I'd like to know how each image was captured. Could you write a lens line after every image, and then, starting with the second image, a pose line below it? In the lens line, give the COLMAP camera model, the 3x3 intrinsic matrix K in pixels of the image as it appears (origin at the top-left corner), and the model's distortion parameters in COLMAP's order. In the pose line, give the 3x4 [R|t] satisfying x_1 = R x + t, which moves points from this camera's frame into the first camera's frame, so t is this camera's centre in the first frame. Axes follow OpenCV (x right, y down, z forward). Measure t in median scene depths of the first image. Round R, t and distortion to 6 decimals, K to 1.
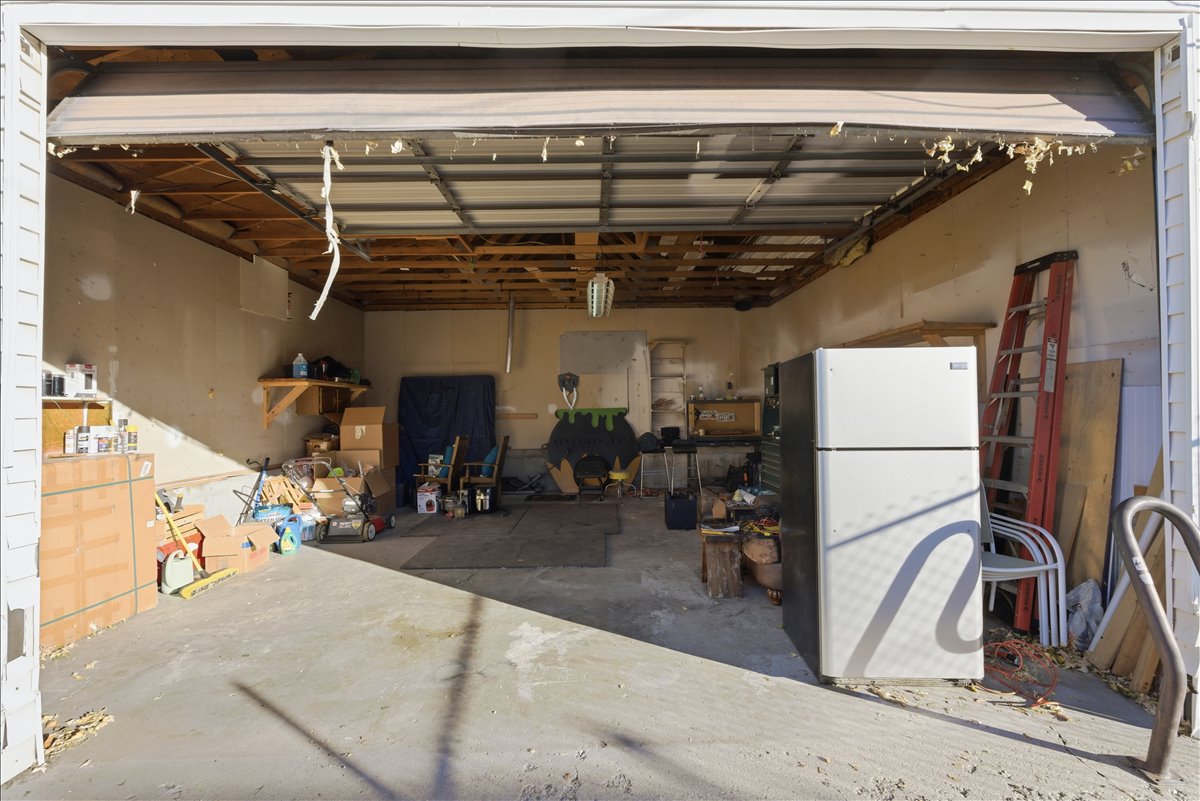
lens RADIAL K [[534.4, 0, 605.7], [0, 534.4, 408.3], [0, 0, 1]] dist [0.000022, -0.000041]
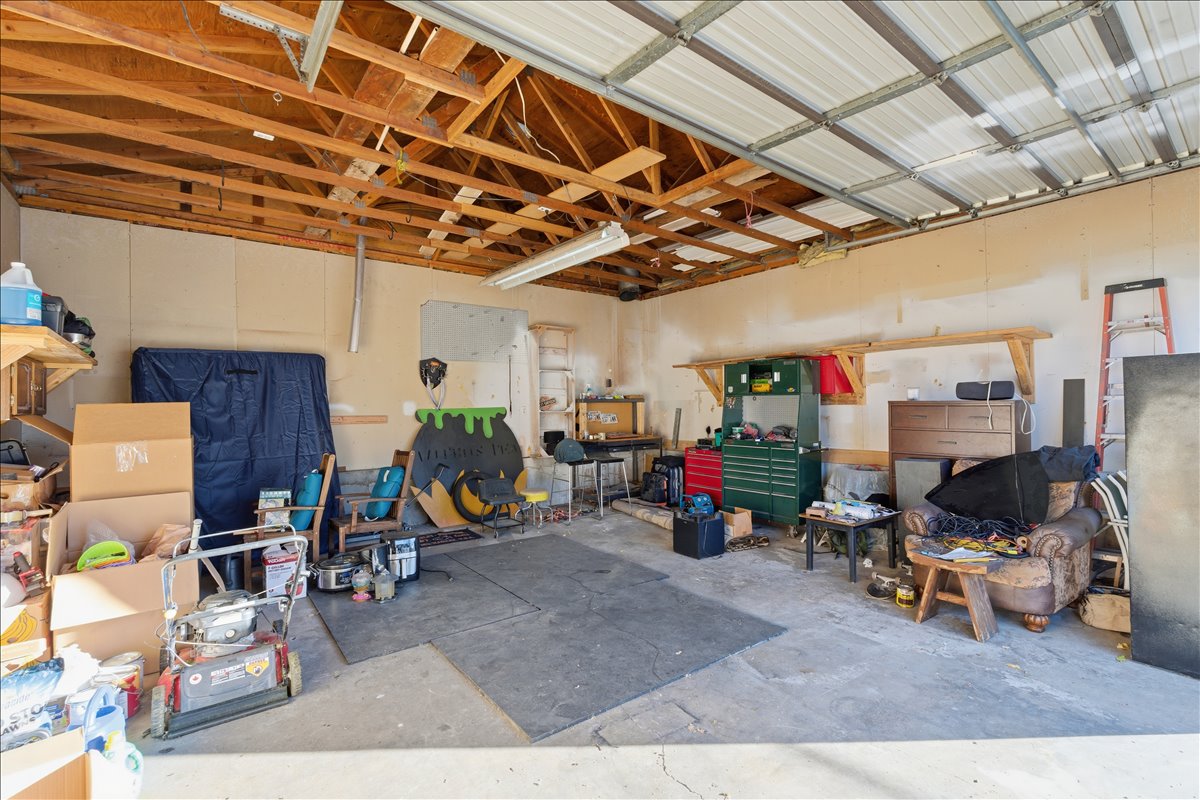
lens RADIAL K [[534.4, 0, 605.7], [0, 534.4, 407.8], [0, 0, 1]] dist [0.000022, -0.000041]
pose [[0.797499, 0.004875, 0.603301, -0.338802], [-0.003065, 0.999987, -0.004029, 0.002505], [-0.603313, 0.001364, 0.797503, 0.315794]]
